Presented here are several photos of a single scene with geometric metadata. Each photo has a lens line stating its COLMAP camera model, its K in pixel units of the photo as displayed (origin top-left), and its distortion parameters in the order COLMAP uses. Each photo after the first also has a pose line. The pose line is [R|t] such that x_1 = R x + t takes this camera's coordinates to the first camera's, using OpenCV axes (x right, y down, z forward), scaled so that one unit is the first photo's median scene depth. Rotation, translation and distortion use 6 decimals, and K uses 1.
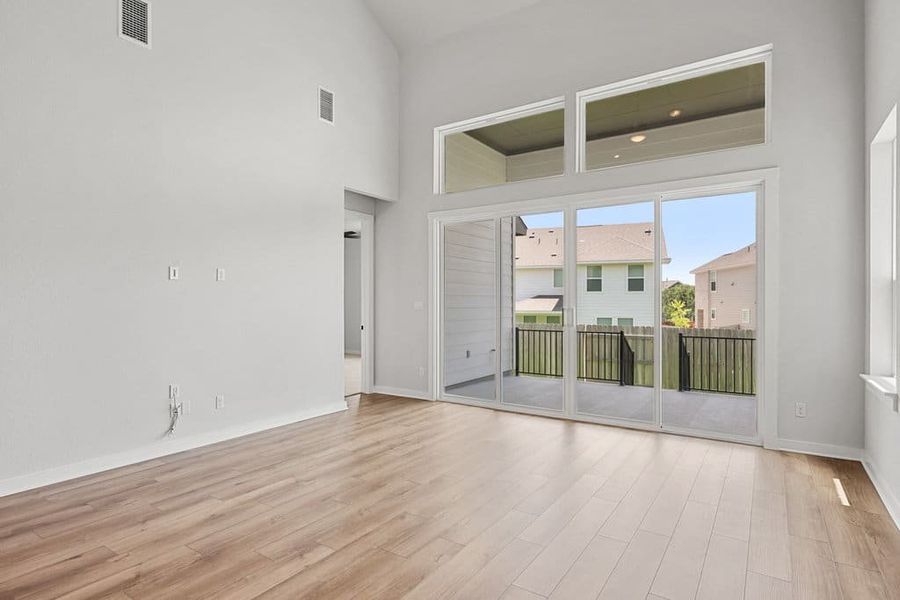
lens RADIAL K [[474.6, 0, 455.1], [0, 474.6, 302.2], [0, 0, 1]] dist [-0.000070, 0.000160]
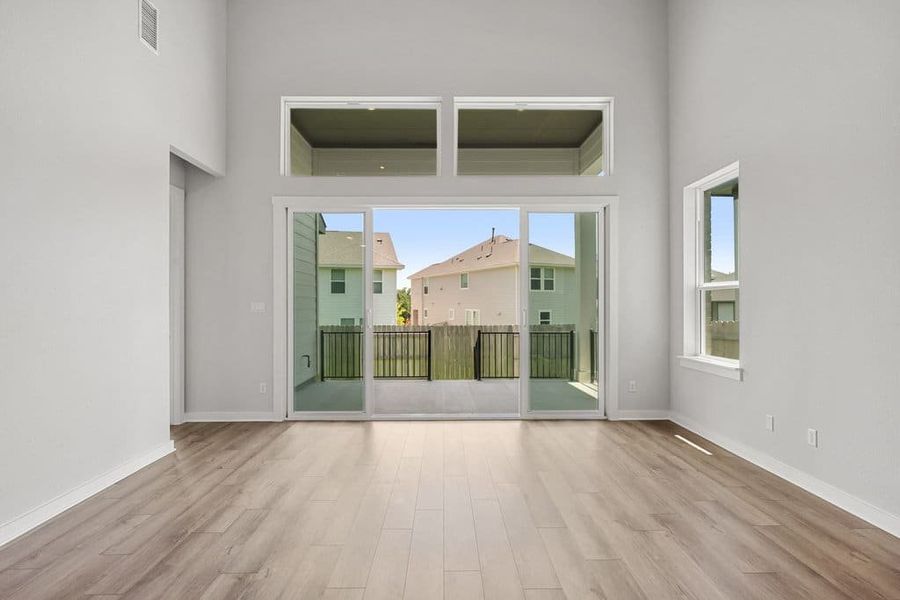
lens RADIAL K [[446.5, 0, 448.5], [0, 446.5, 302.5], [0, 0, 1]] dist [-0.001907, -0.000852]
pose [[0.829108, -0.001135, 0.559087, -0.279527], [0.002679, 0.999995, -0.001943, 0.000186], [-0.559081, 0.003108, 0.829107, 0.210416]]
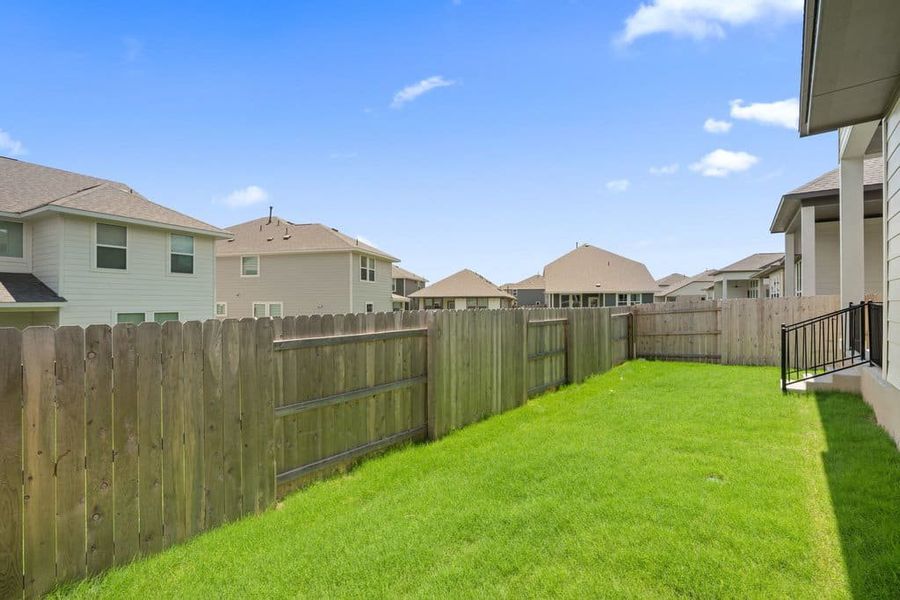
lens RADIAL K [[396.8, 0, 448.9], [0, 396.8, 303.2], [0, 0, 1]] dist [0.000228, -0.000023]
pose [[0.126147, 0.000229, 0.992012, -0.684884], [0.000712, 1.000000, -0.000322, 0.099023], [-0.992011, 0.000747, 0.126147, 2.574427]]
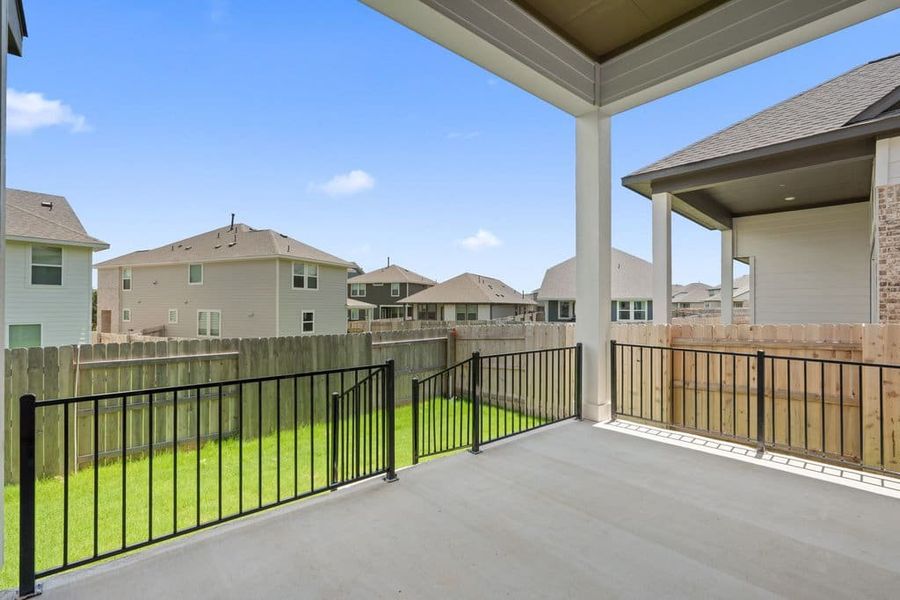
lens RADIAL K [[396.8, 0, 448.9], [0, 396.8, 303.2], [0, 0, 1]] dist [0.000228, -0.000023]
pose [[0.291508, 0.005107, 0.956555, -0.000446], [-0.005910, 0.999976, -0.003537, 0.009389], [-0.956550, -0.004622, 0.291531, 1.300676]]
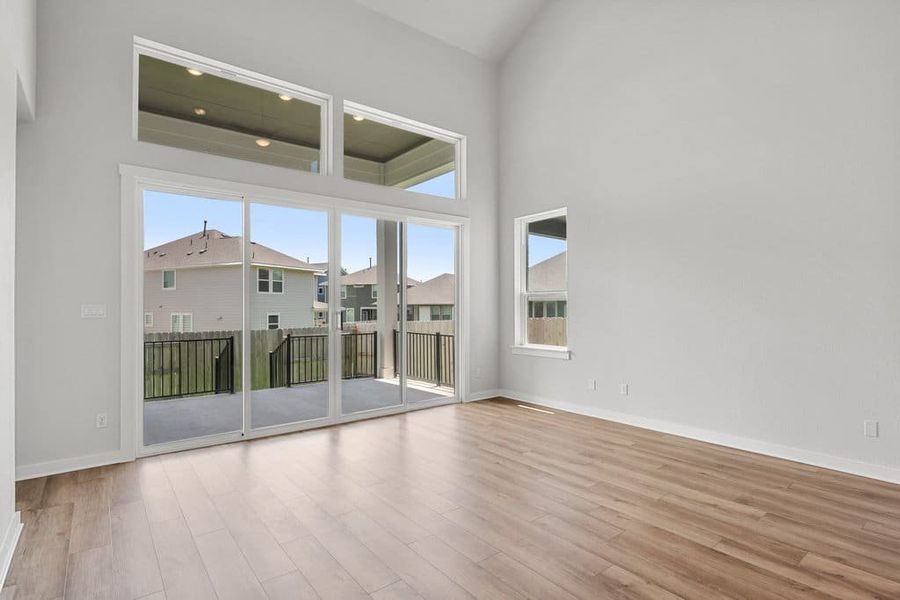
lens RADIAL K [[446.5, 0, 448.5], [0, 446.5, 302.5], [0, 0, 1]] dist [-0.001907, -0.000852]
pose [[0.316648, 0.005873, 0.948525, -0.560089], [0.002294, 0.999973, -0.006958, 0.000330], [-0.948540, 0.004379, 0.316626, 0.474504]]
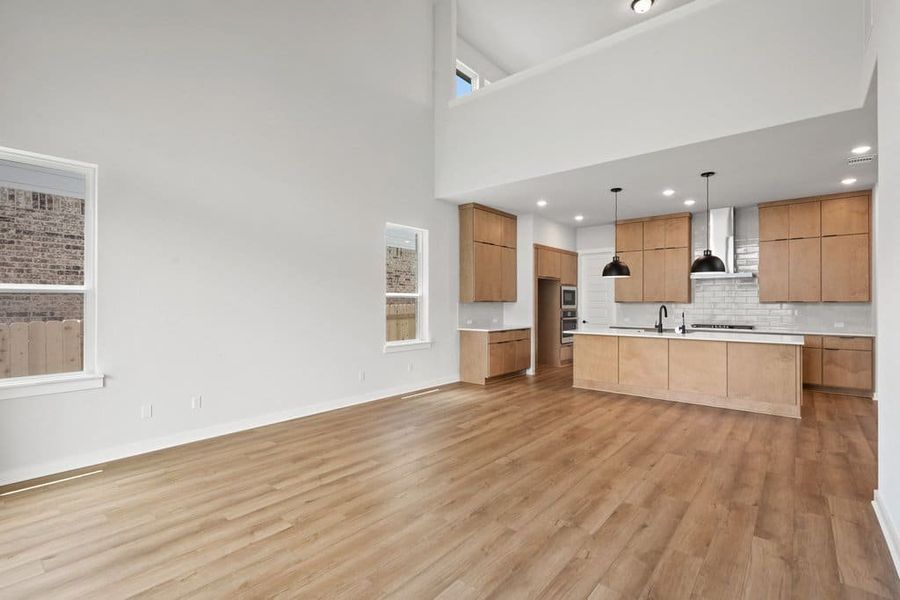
lens RADIAL K [[415.1, 0, 450.0], [0, 415.1, 300.0], [0, 0, 1]] dist [0.005031, 0.000409]
pose [[-0.992544, -0.000819, 0.121887, -0.127316], [-0.001750, 0.999970, -0.007529, -0.009355], [-0.121878, -0.007686, -0.992515, 1.123706]]
